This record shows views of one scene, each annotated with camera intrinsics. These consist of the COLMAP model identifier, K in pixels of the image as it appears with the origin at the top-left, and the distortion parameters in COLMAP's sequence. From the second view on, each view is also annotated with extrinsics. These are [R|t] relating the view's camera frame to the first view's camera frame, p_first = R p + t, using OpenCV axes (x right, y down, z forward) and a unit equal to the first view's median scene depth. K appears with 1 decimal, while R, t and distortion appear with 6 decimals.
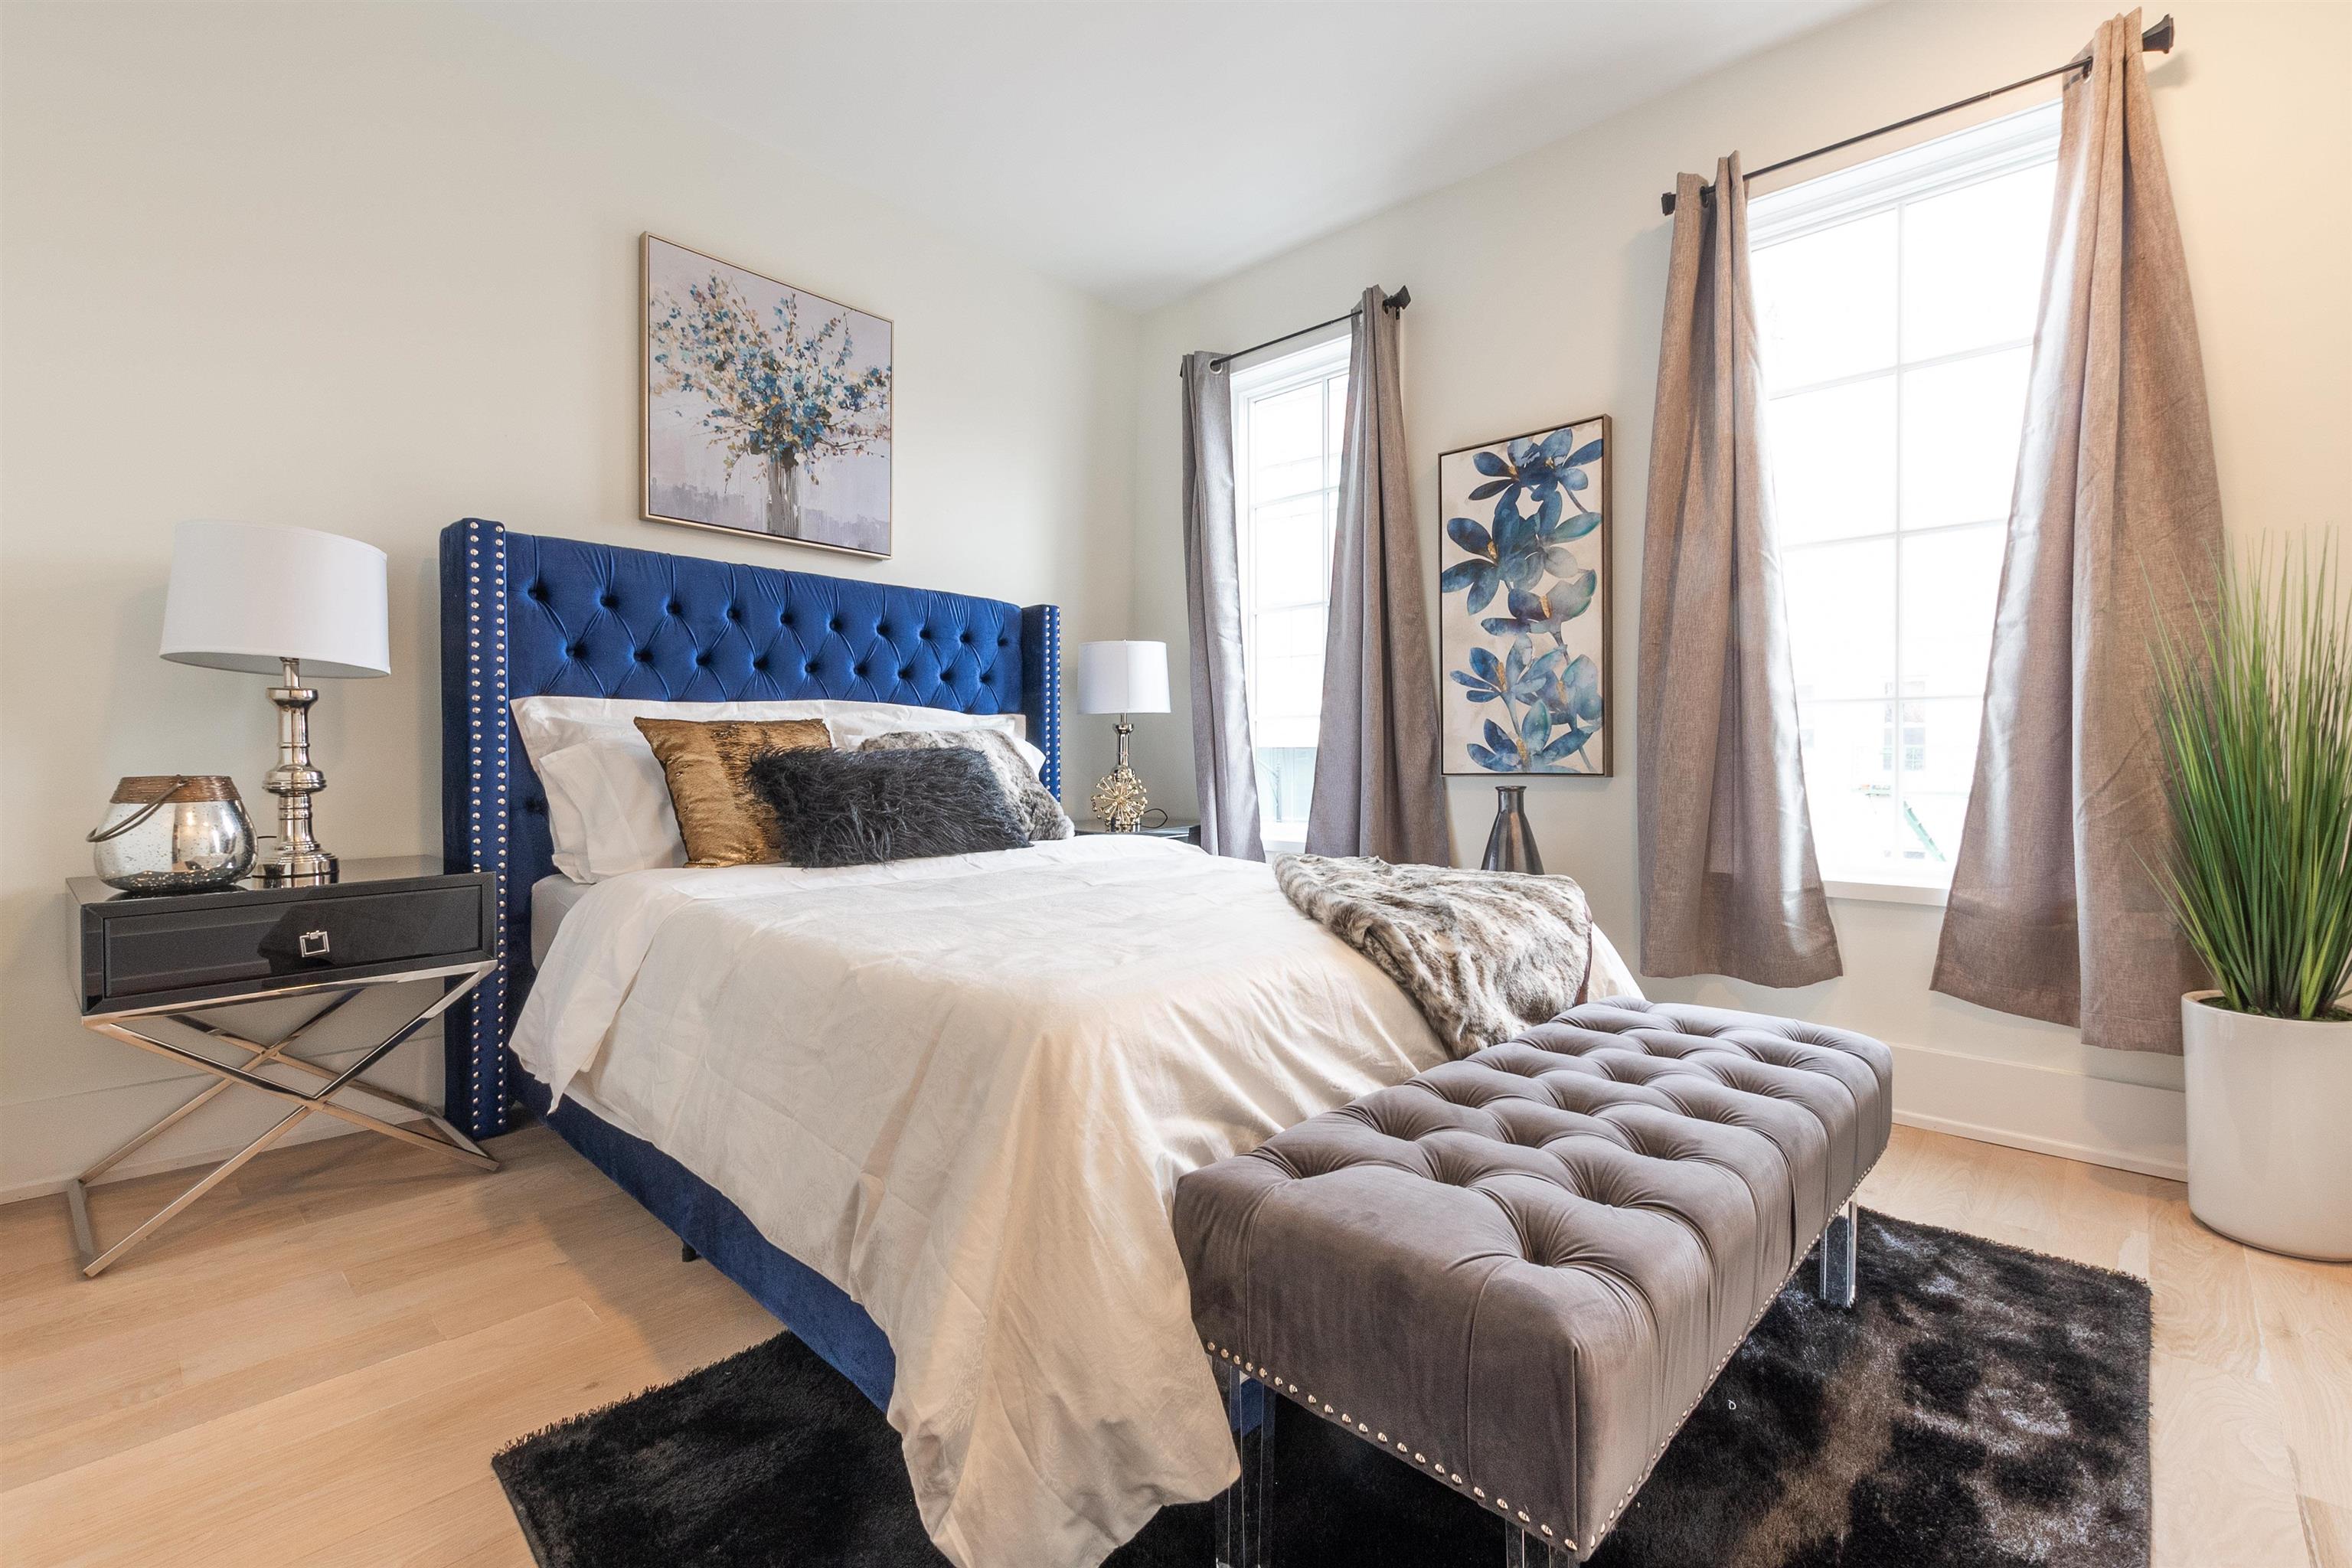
lens RADIAL K [[1027.4, 0, 1190.4], [0, 1027.4, 754.8], [0, 0, 1]] dist [0.002503, -0.001561]
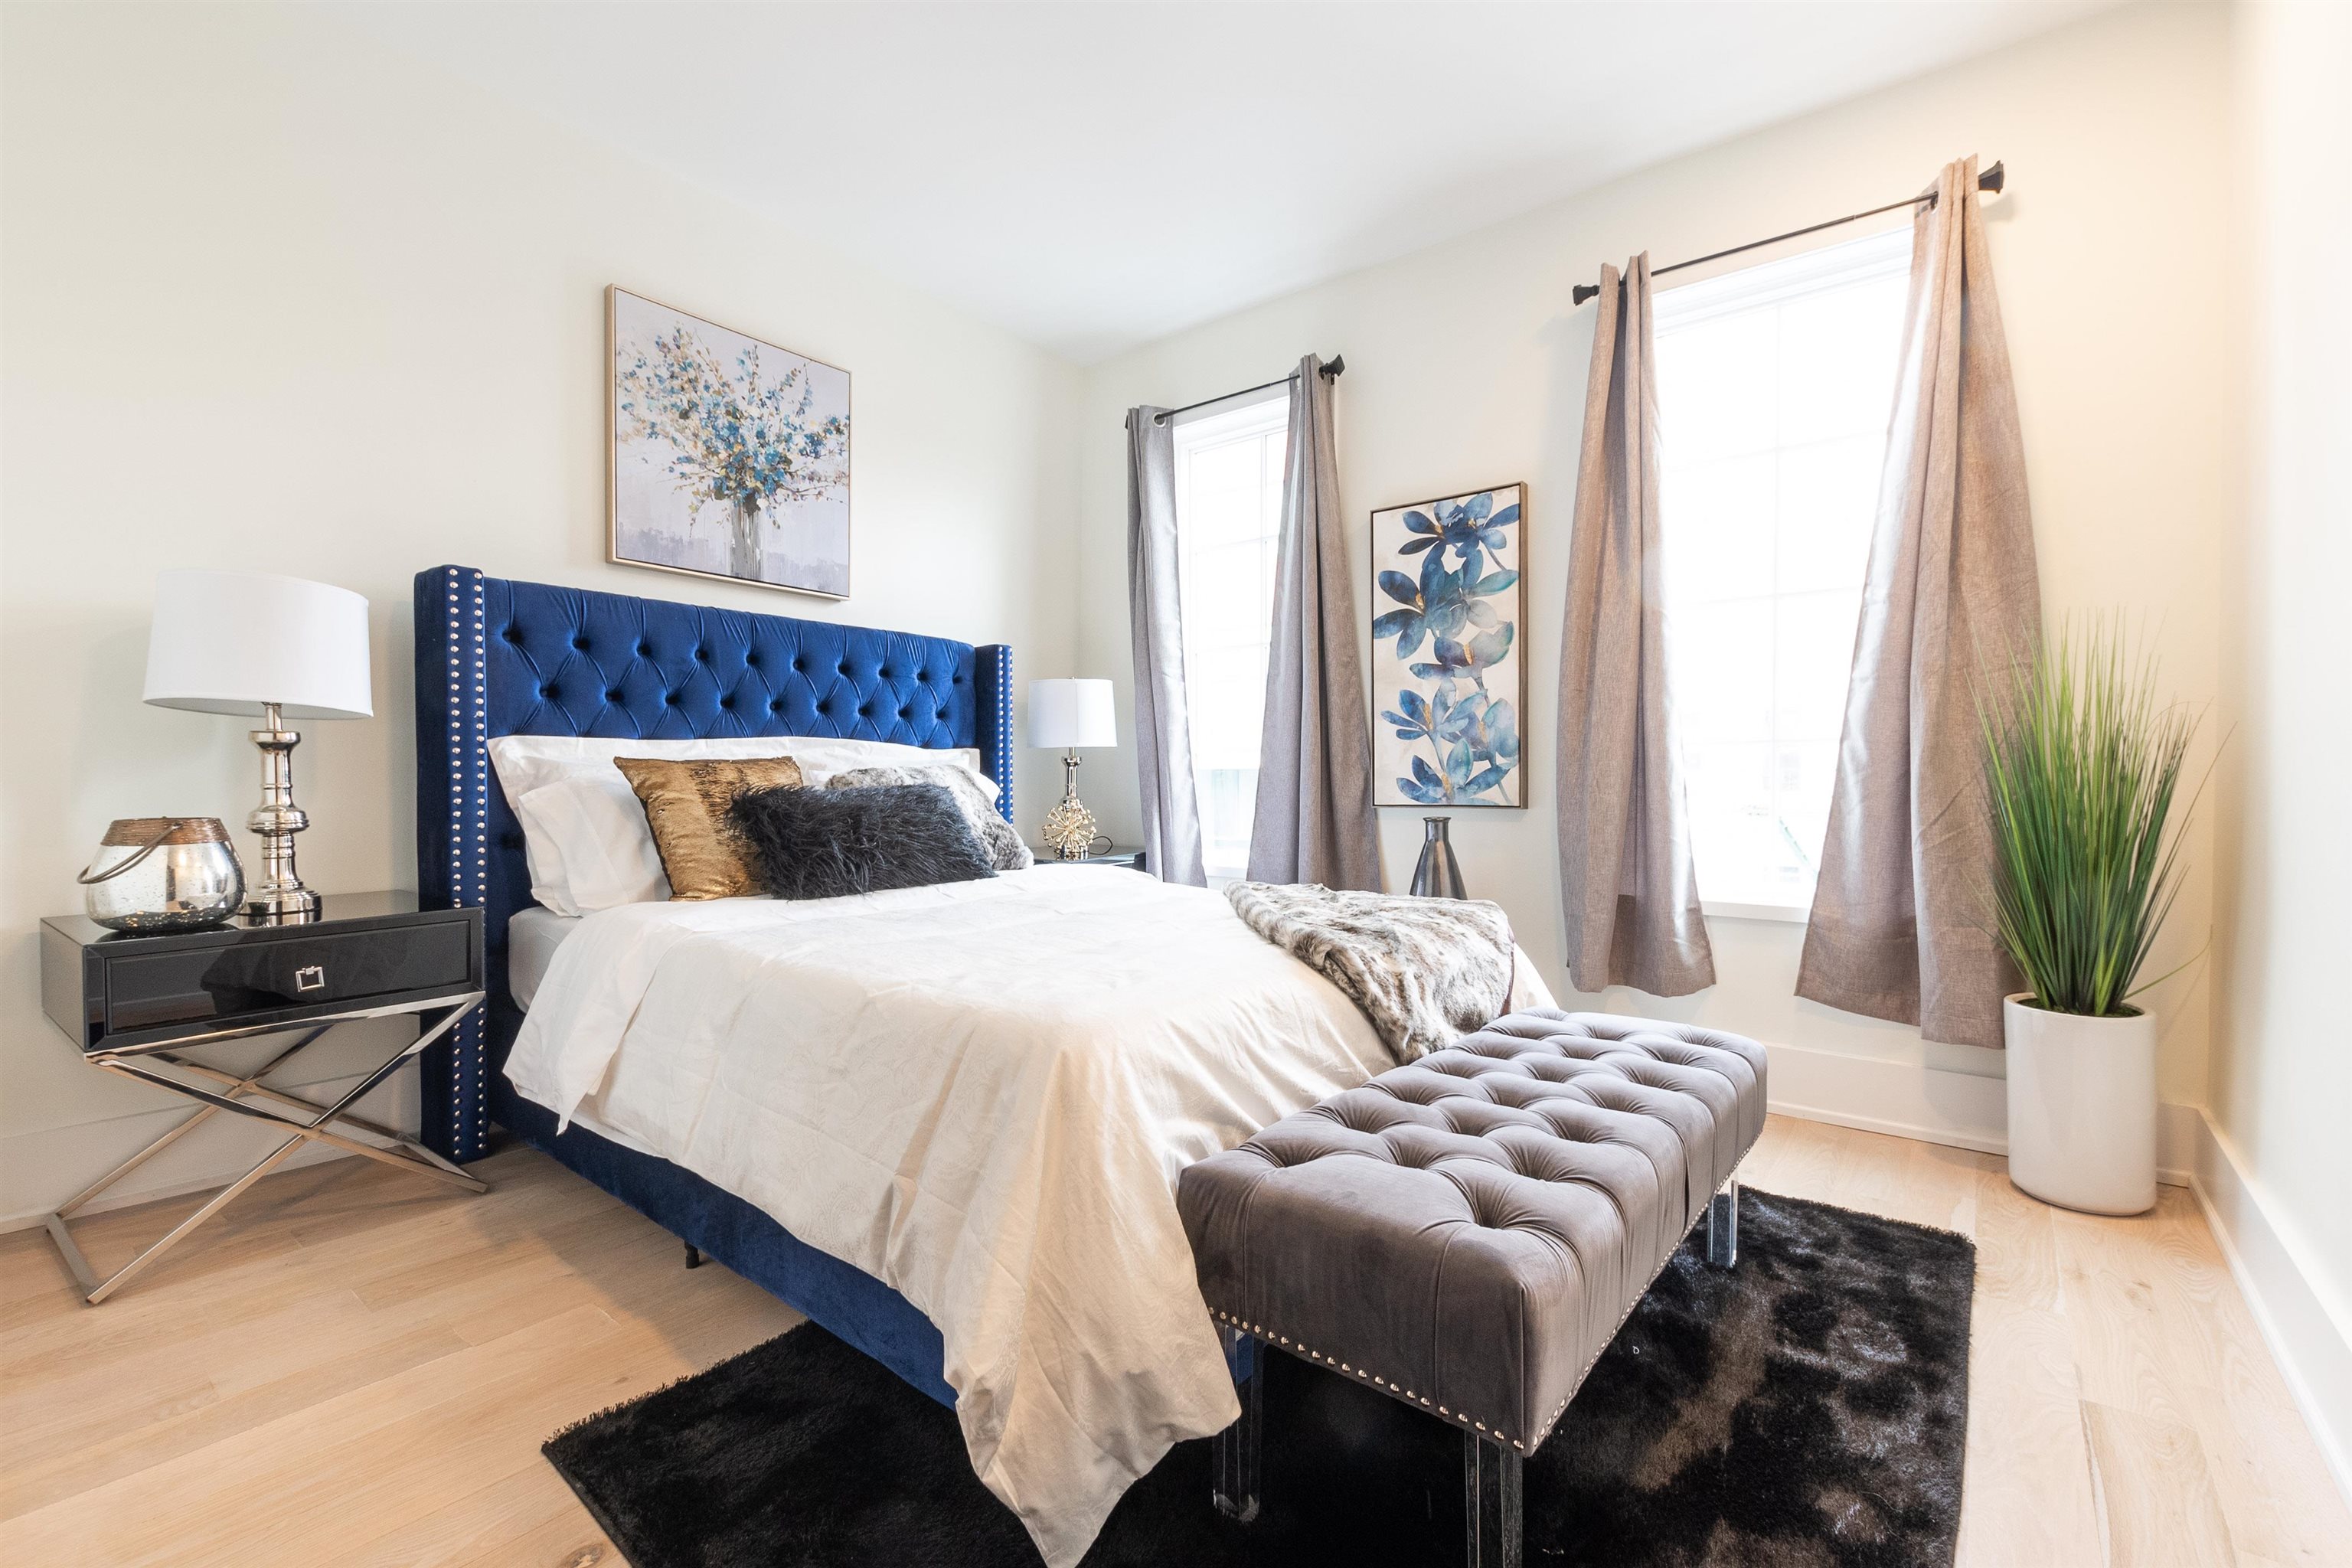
lens RADIAL K [[993.6, 0, 1182.2], [0, 993.6, 791.9], [0, 0, 1]] dist [0.000754, 0.000067]
pose [[0.997985, -0.004346, 0.063304, -0.026555], [0.003518, 0.999907, 0.013180, -0.011407], [-0.063356, -0.012930, 0.997907, -0.041561]]
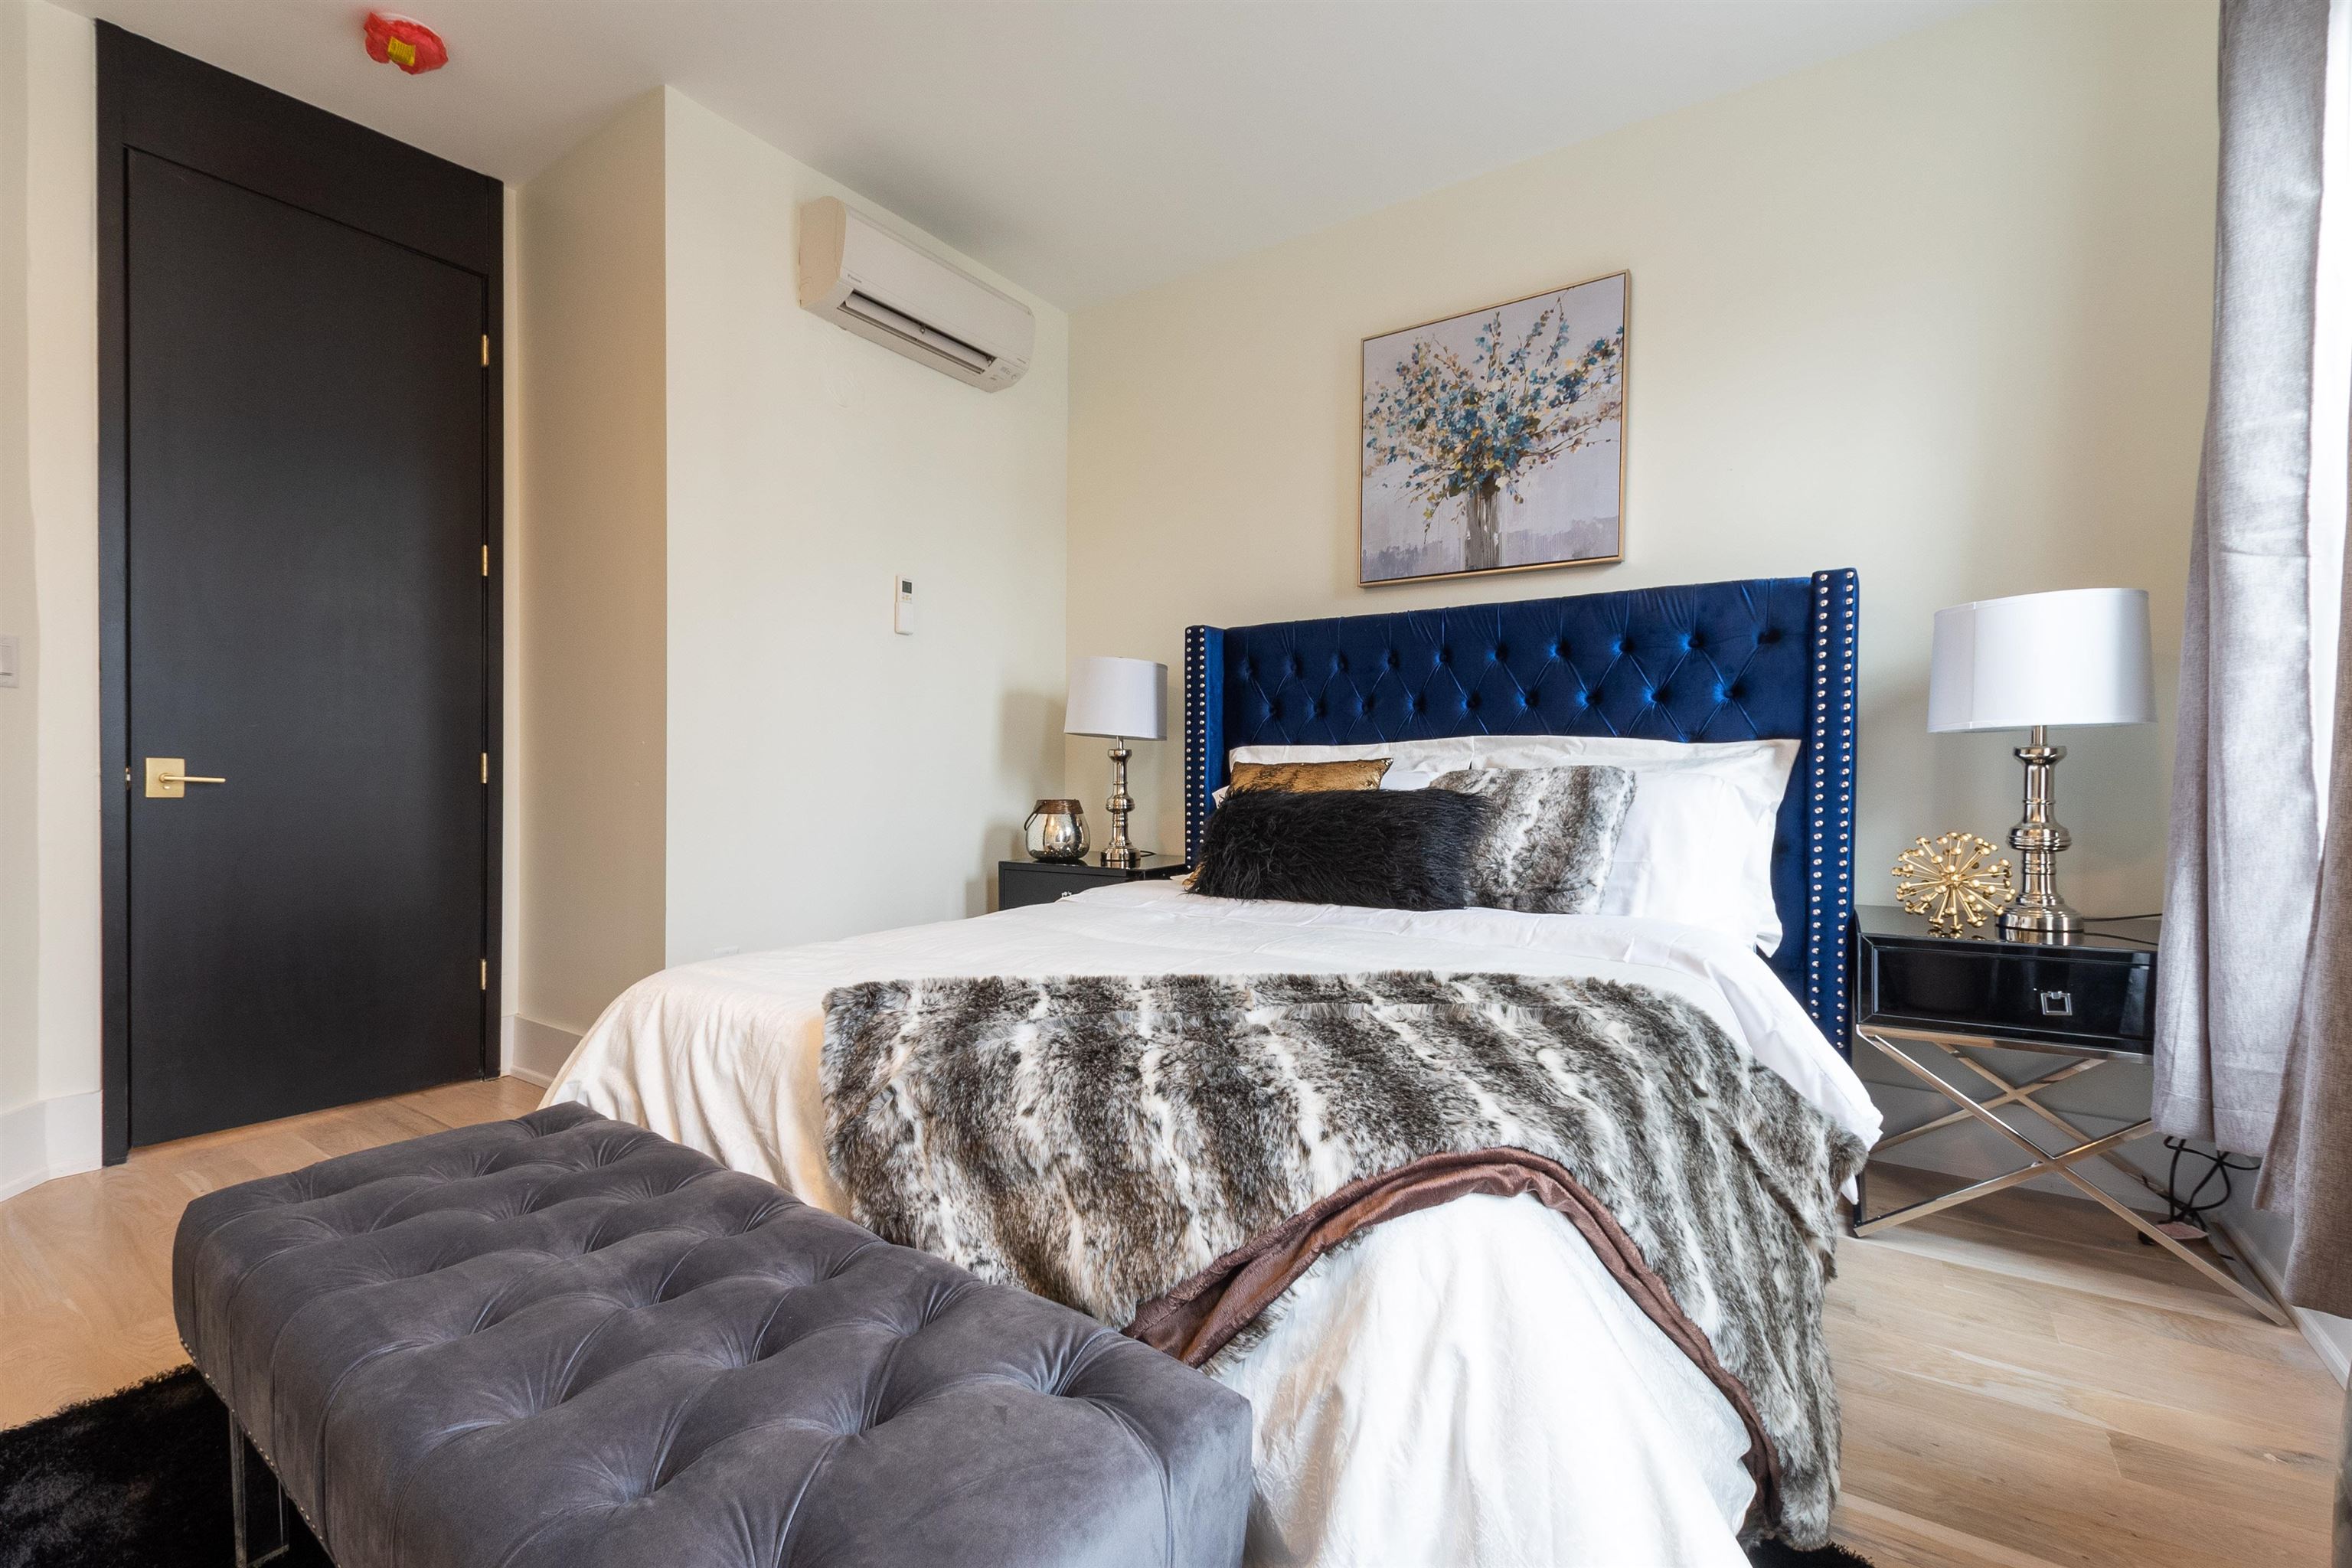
lens RADIAL K [[1024.7, 0, 1176.0], [0, 1024.7, 784.0], [0, 0, 1]] dist [0.005946, -0.001287]
pose [[0.117522, 0.010160, -0.993018, 0.665178], [-0.003901, 0.999945, 0.009769, -0.020587], [0.993063, 0.002725, 0.117555, 0.733891]]
